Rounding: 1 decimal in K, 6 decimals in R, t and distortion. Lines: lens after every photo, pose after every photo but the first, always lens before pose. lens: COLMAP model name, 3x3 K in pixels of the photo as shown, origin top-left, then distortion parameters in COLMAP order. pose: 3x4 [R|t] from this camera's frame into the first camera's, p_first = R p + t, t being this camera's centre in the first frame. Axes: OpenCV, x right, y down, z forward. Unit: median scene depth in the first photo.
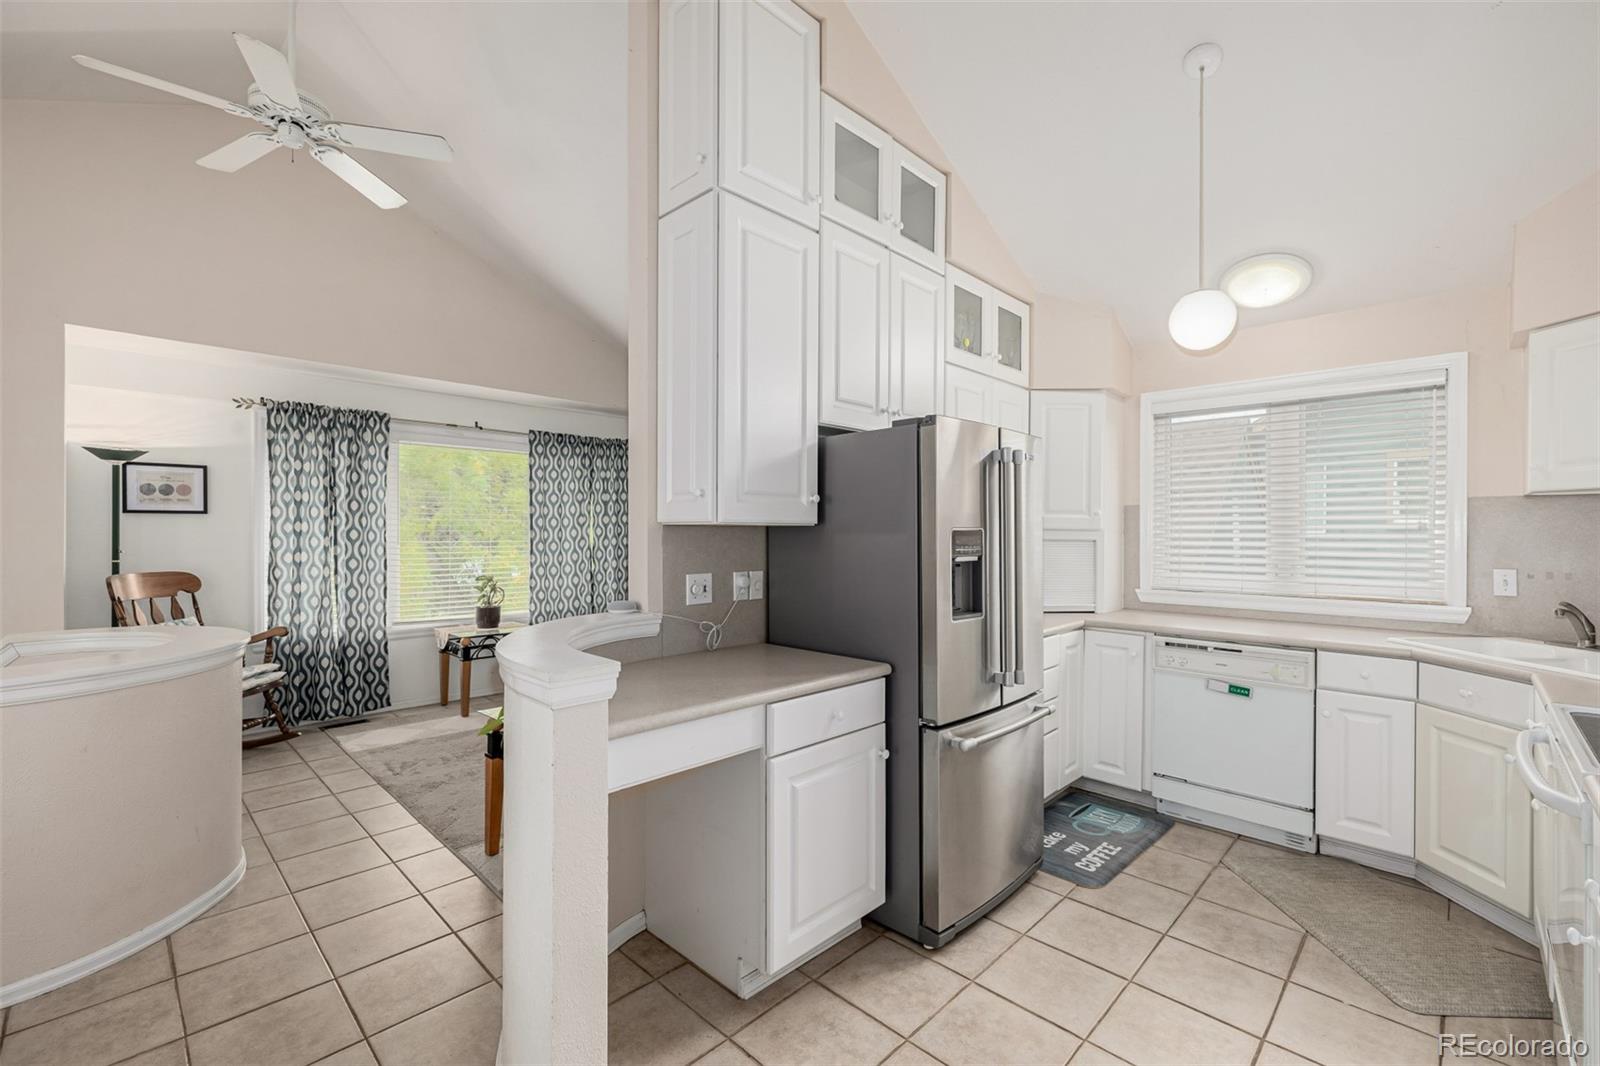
lens RADIAL K [[679.0, 0, 805.3], [0, 679.0, 532.6], [0, 0, 1]] dist [0.000055, -0.000069]
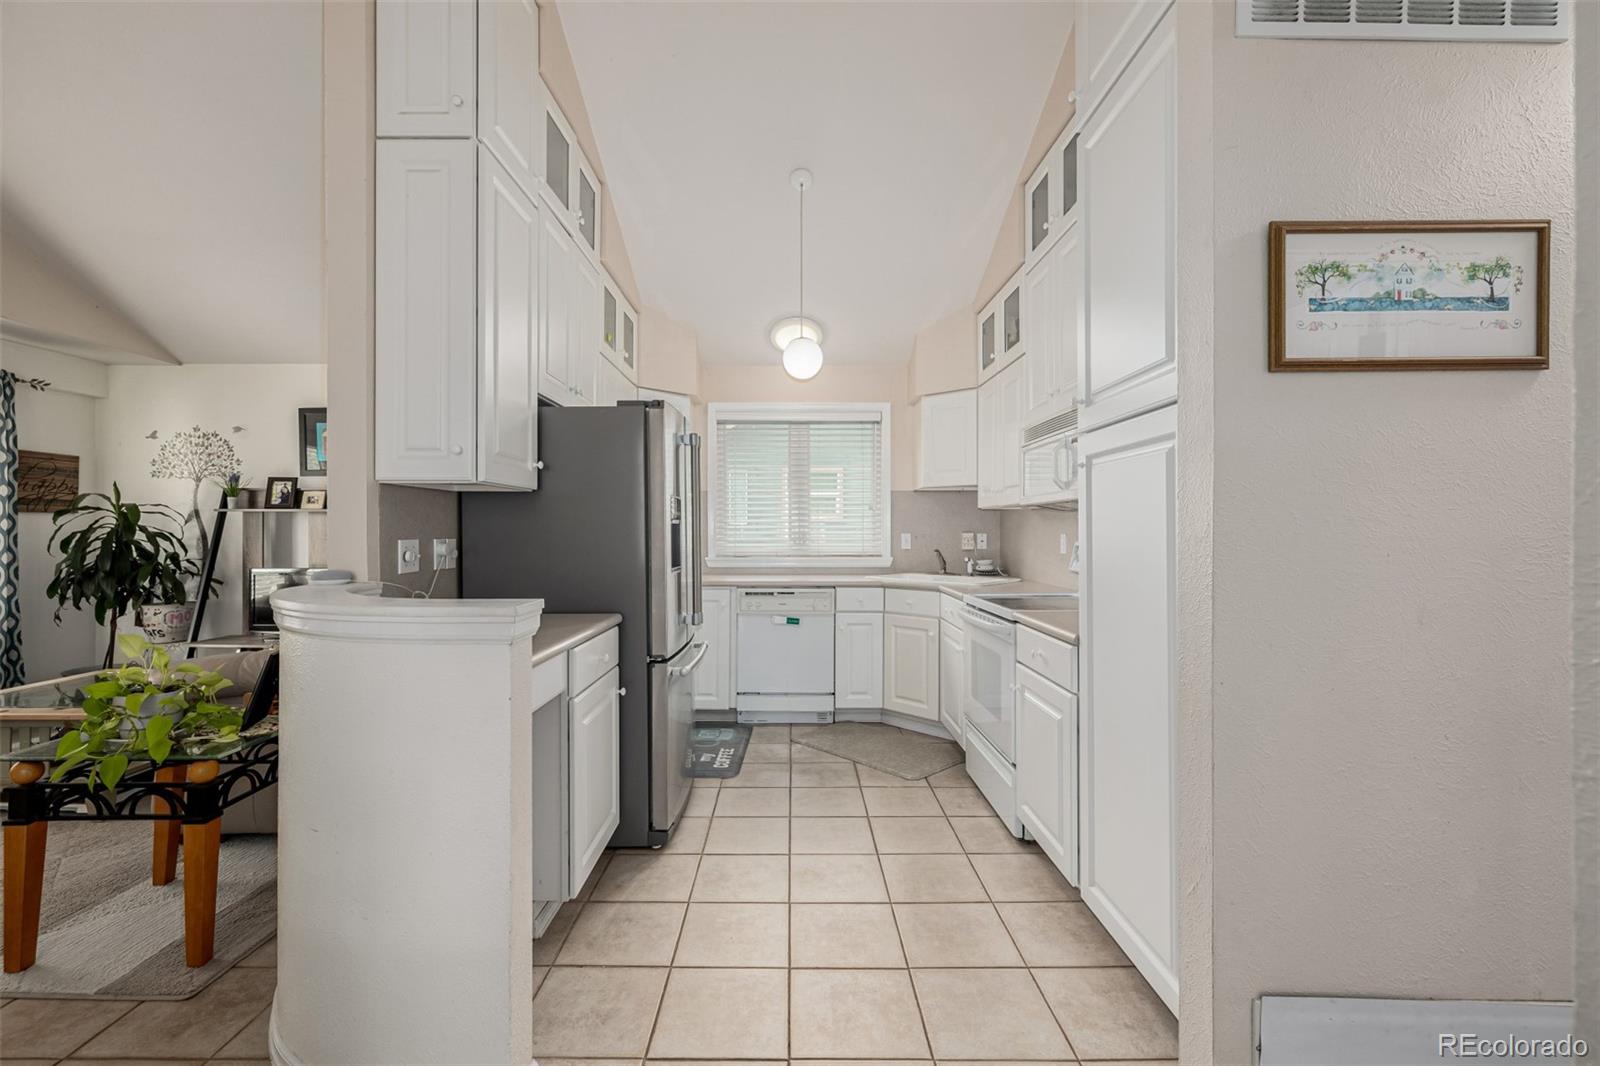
lens RADIAL K [[679.0, 0, 796.0], [0, 679.0, 530.8], [0, 0, 1]] dist [0.000055, -0.000069]
pose [[0.707225, -0.005048, 0.706971, -0.408540], [0.005365, 0.999984, 0.001774, 0.046893], [-0.706968, 0.002538, 0.707241, -0.012102]]
